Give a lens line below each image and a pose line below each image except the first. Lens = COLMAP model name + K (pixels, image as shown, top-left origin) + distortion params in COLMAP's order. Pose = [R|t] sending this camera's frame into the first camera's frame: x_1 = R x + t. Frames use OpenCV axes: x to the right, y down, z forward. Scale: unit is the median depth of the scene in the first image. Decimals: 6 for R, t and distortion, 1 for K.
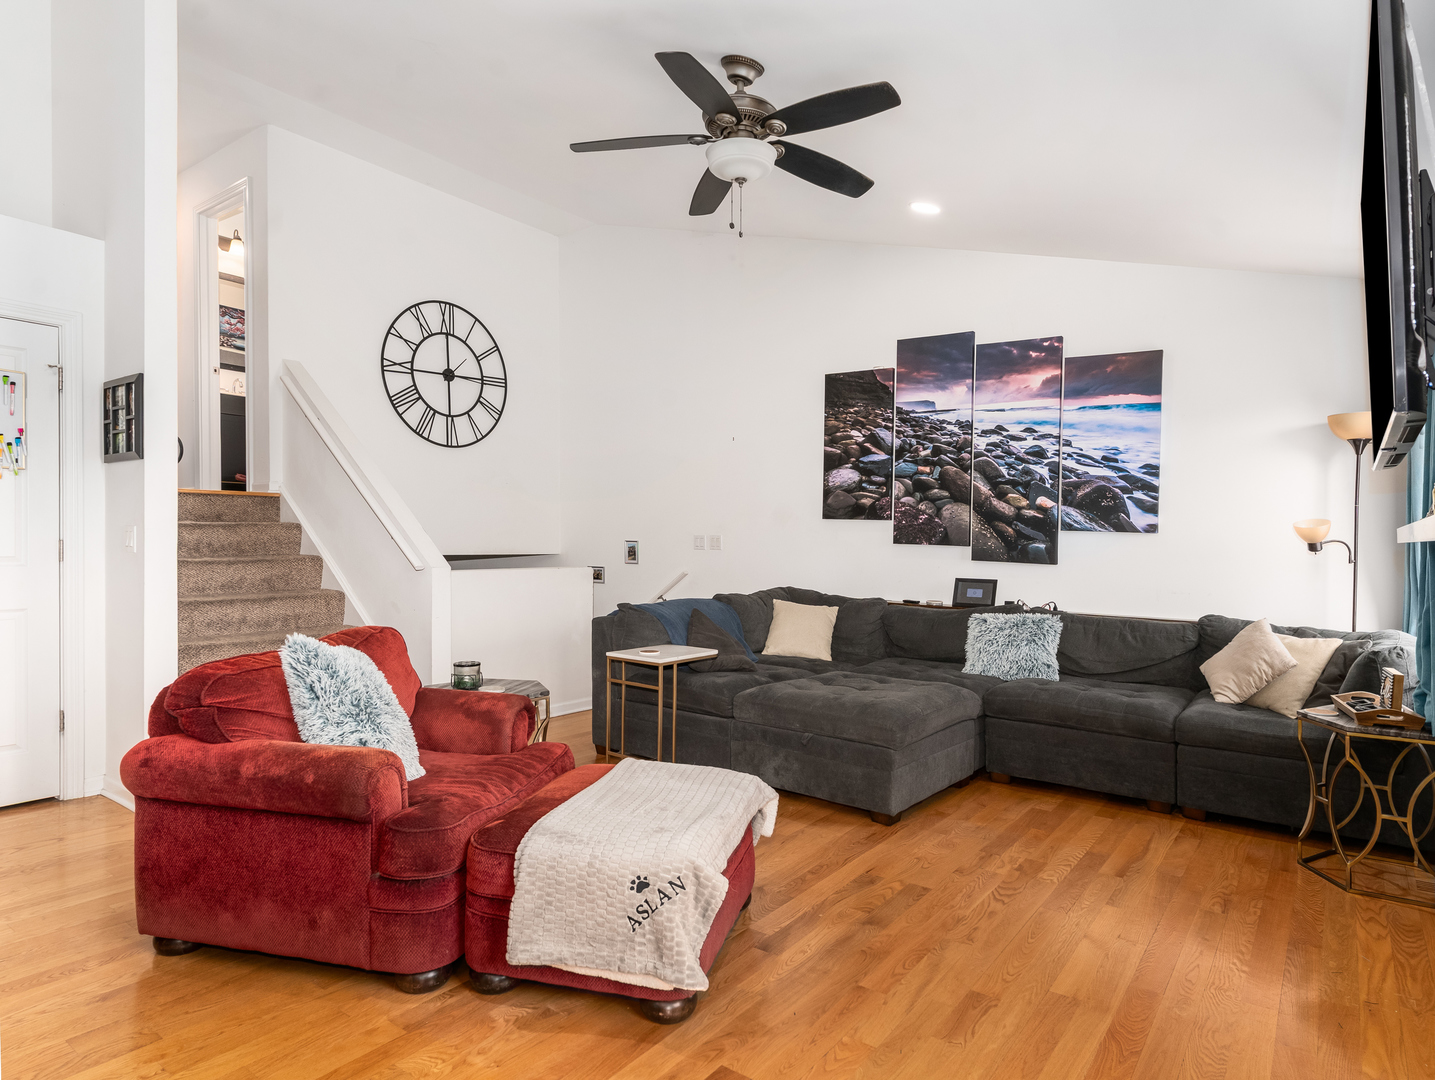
lens RADIAL K [[857.1, 0, 719.7], [0, 857.1, 531.2], [0, 0, 1]] dist [0.001486, 0.004135]
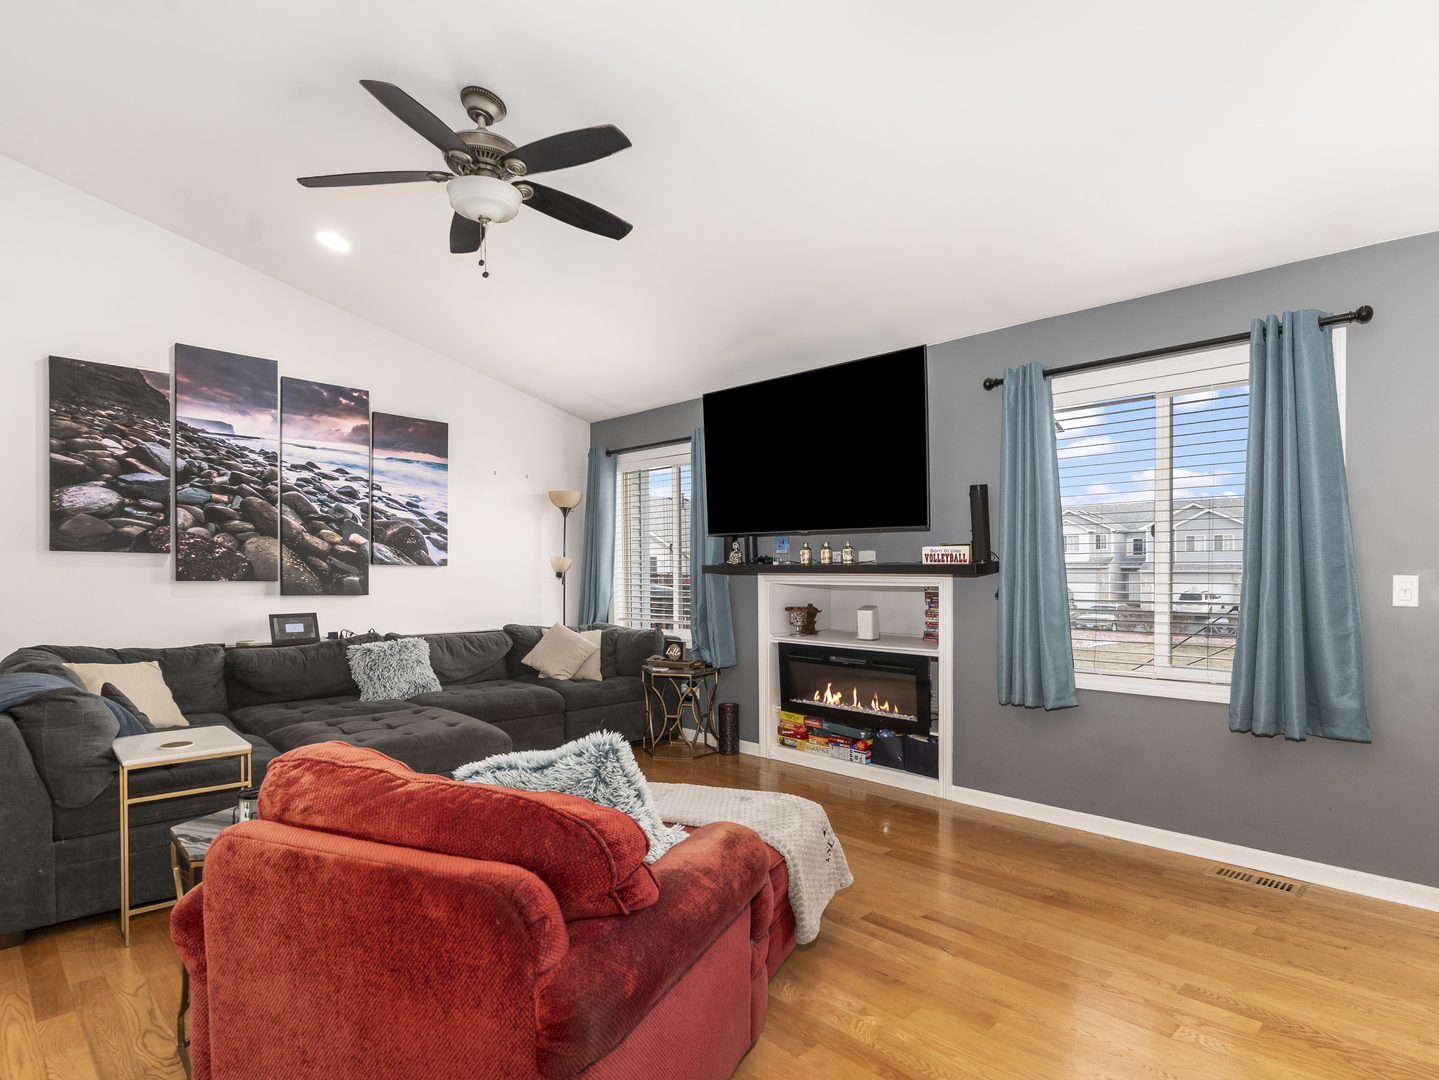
lens RADIAL K [[785.4, 0, 719.6], [0, 785.4, 554.8], [0, 0, 1]] dist [-0.000265, 0.001756]
pose [[0.166103, 0.001398, 0.986107, -0.510429], [-0.001935, 0.999998, -0.001092, -0.012508], [-0.986107, -0.001726, 0.166105, 0.358009]]
